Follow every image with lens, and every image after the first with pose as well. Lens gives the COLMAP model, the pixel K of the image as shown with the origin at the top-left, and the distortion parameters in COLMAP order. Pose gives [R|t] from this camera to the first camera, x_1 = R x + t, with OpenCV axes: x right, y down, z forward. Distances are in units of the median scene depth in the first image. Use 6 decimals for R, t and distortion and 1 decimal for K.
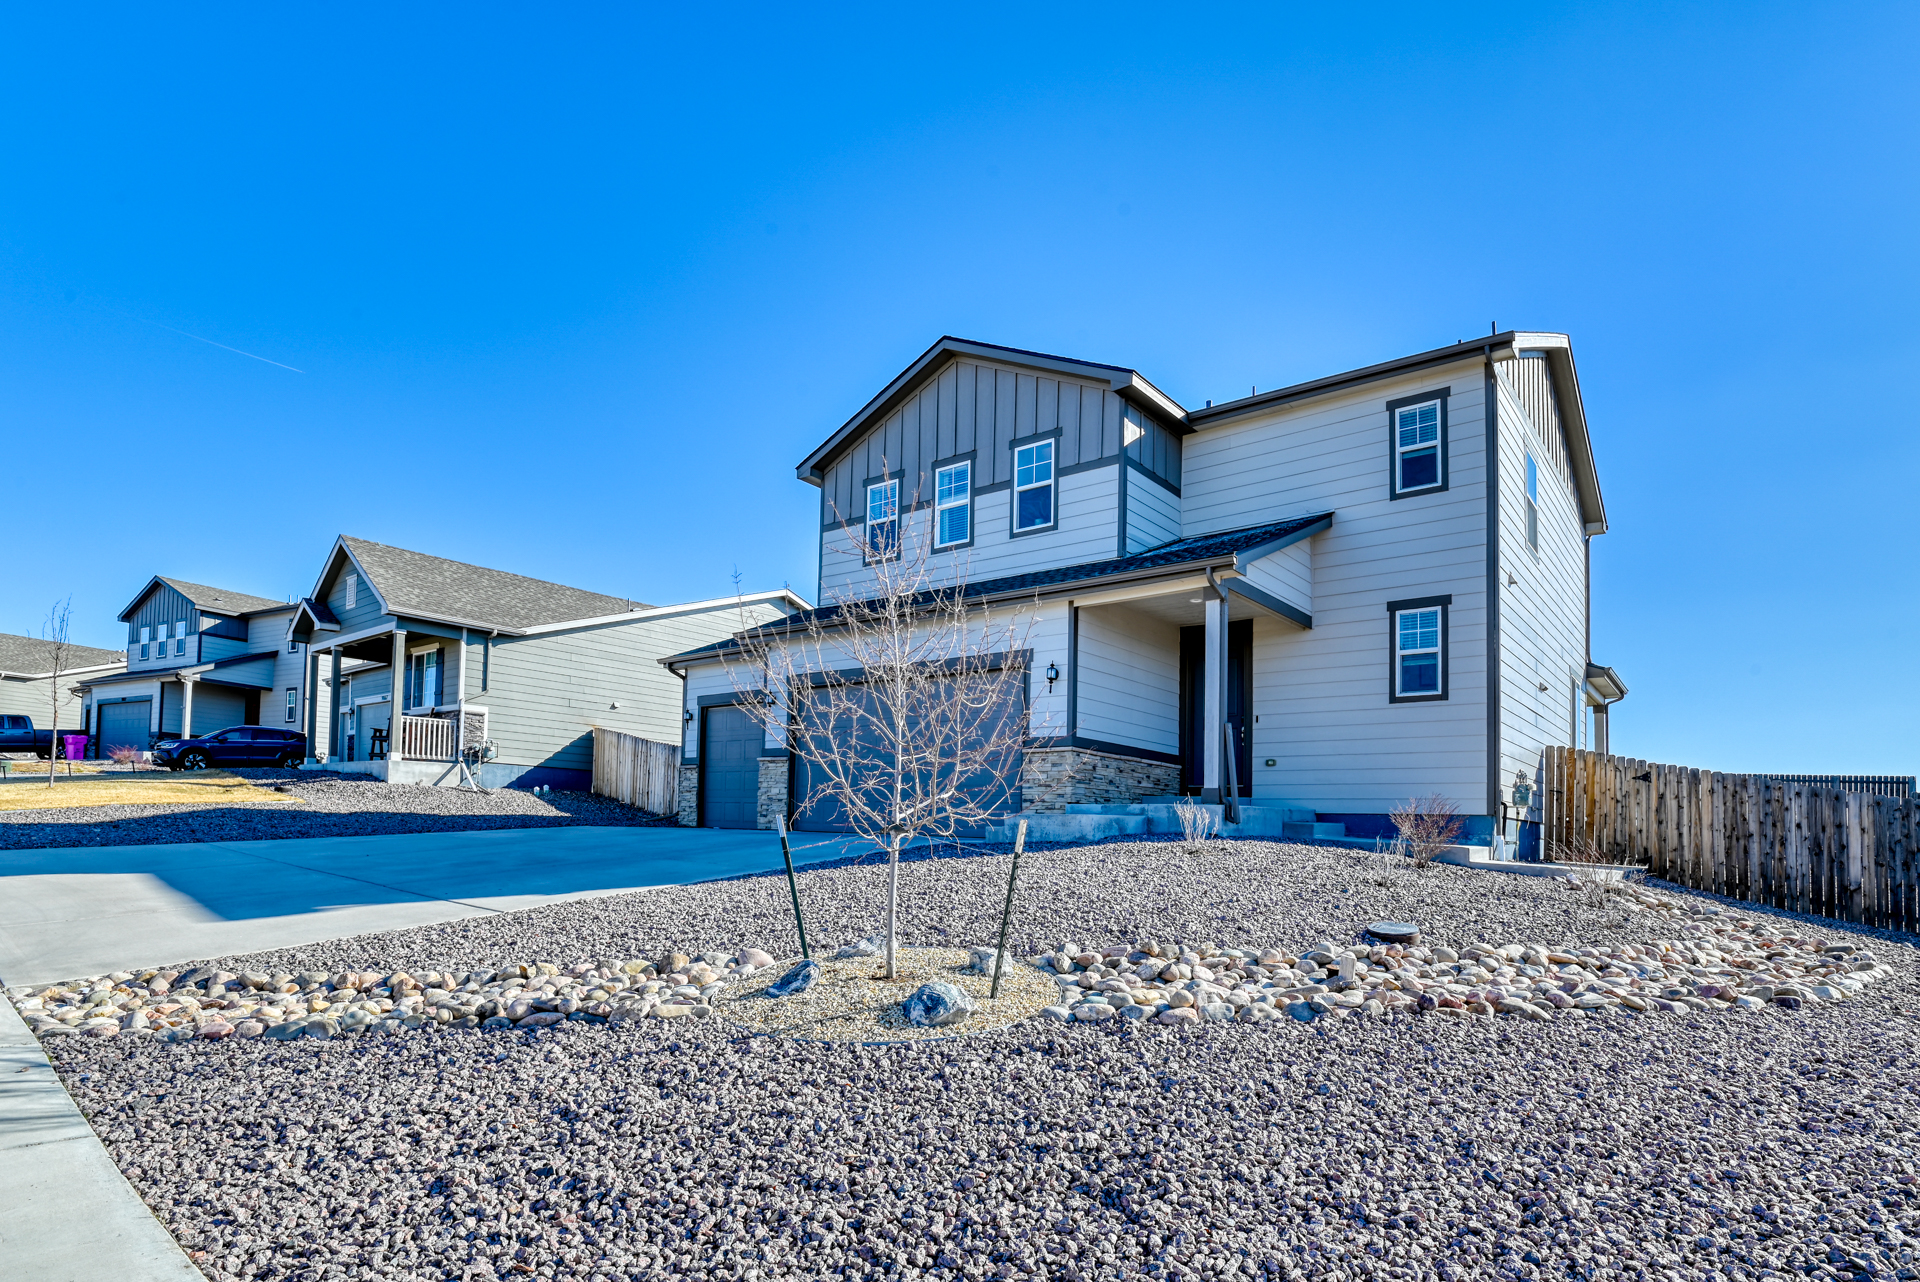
lens RADIAL K [[941.7, 0, 948.6], [0, 941.7, 767.7], [0, 0, 1]] dist [-0.034365, -0.000223]
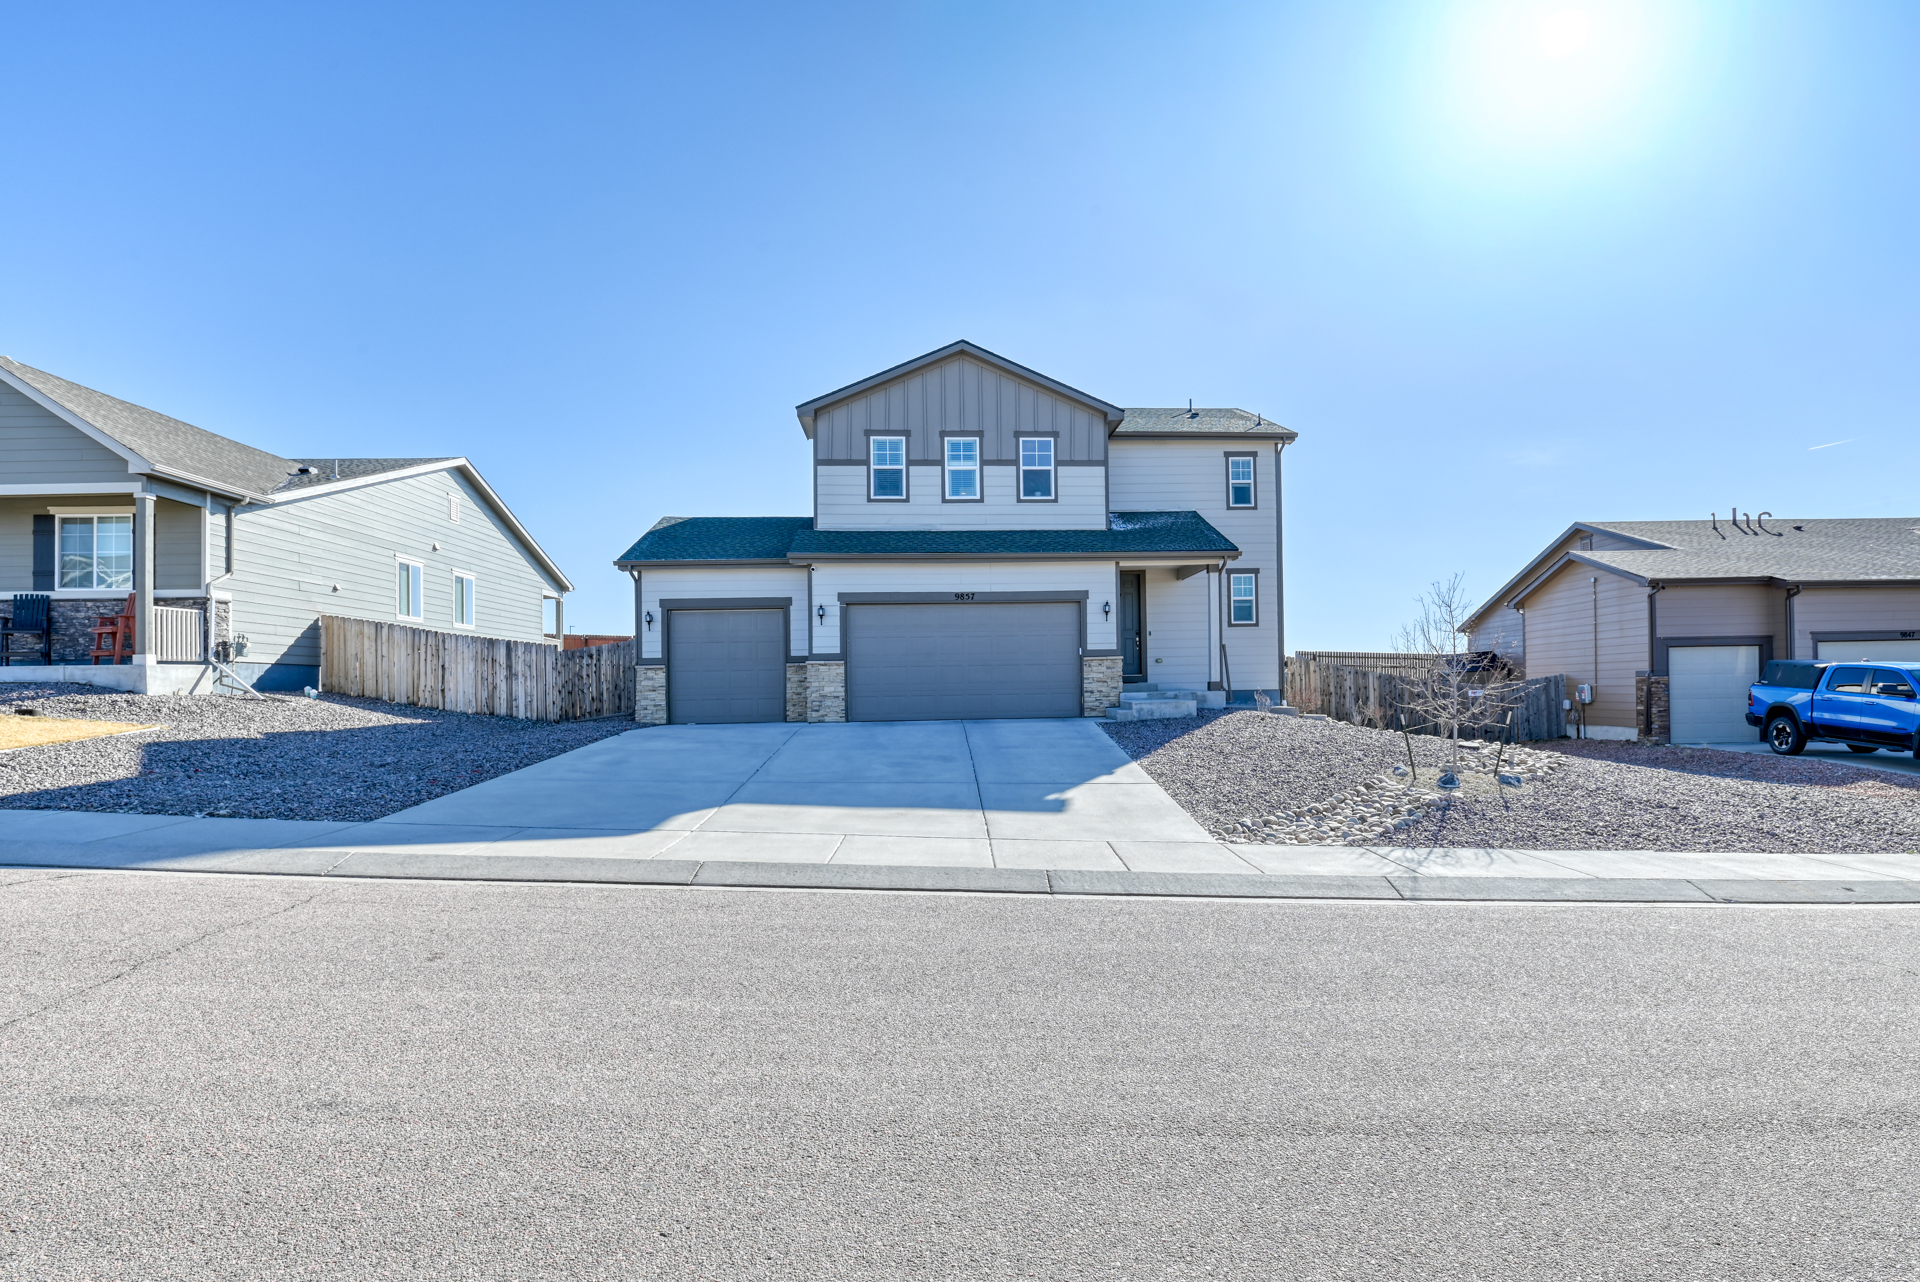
lens RADIAL K [[941.7, 0, 960.6], [0, 941.7, 654.2], [0, 0, 1]] dist [-0.034365, -0.000223]
pose [[0.760292, -0.018350, 0.649322, -0.833570], [0.000108, 0.999604, 0.028122, -0.053515], [-0.649581, -0.021311, 0.759994, -0.010858]]
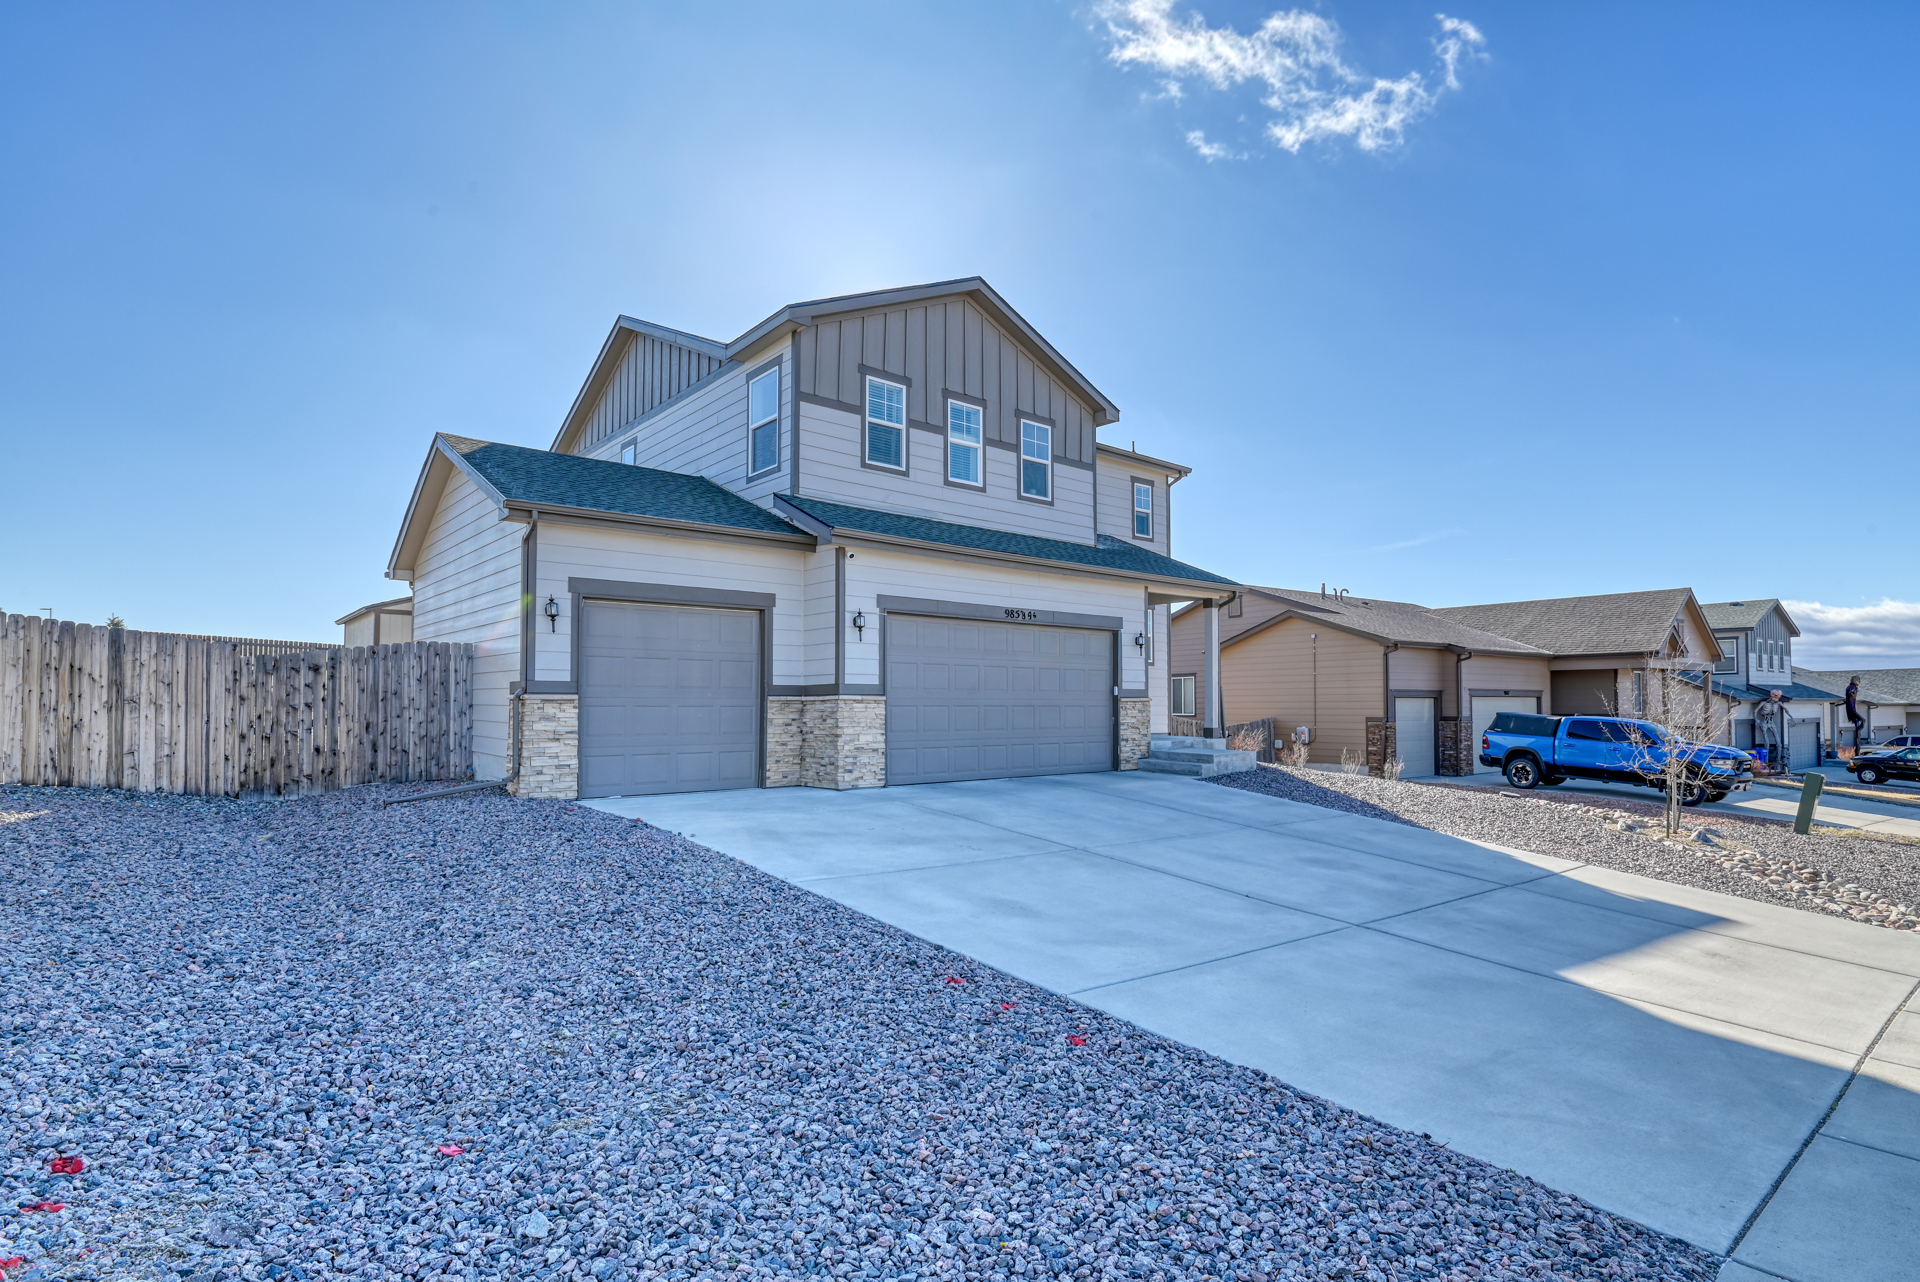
lens RADIAL K [[941.7, 0, 901.7], [0, 941.7, 653.4], [0, 0, 1]] dist [-0.034365, -0.000223]
pose [[0.236871, 0.023733, 0.971251, -0.949509], [-0.052051, 0.998576, -0.011706, -0.039305], [-0.970146, -0.047781, 0.237769, 0.789110]]
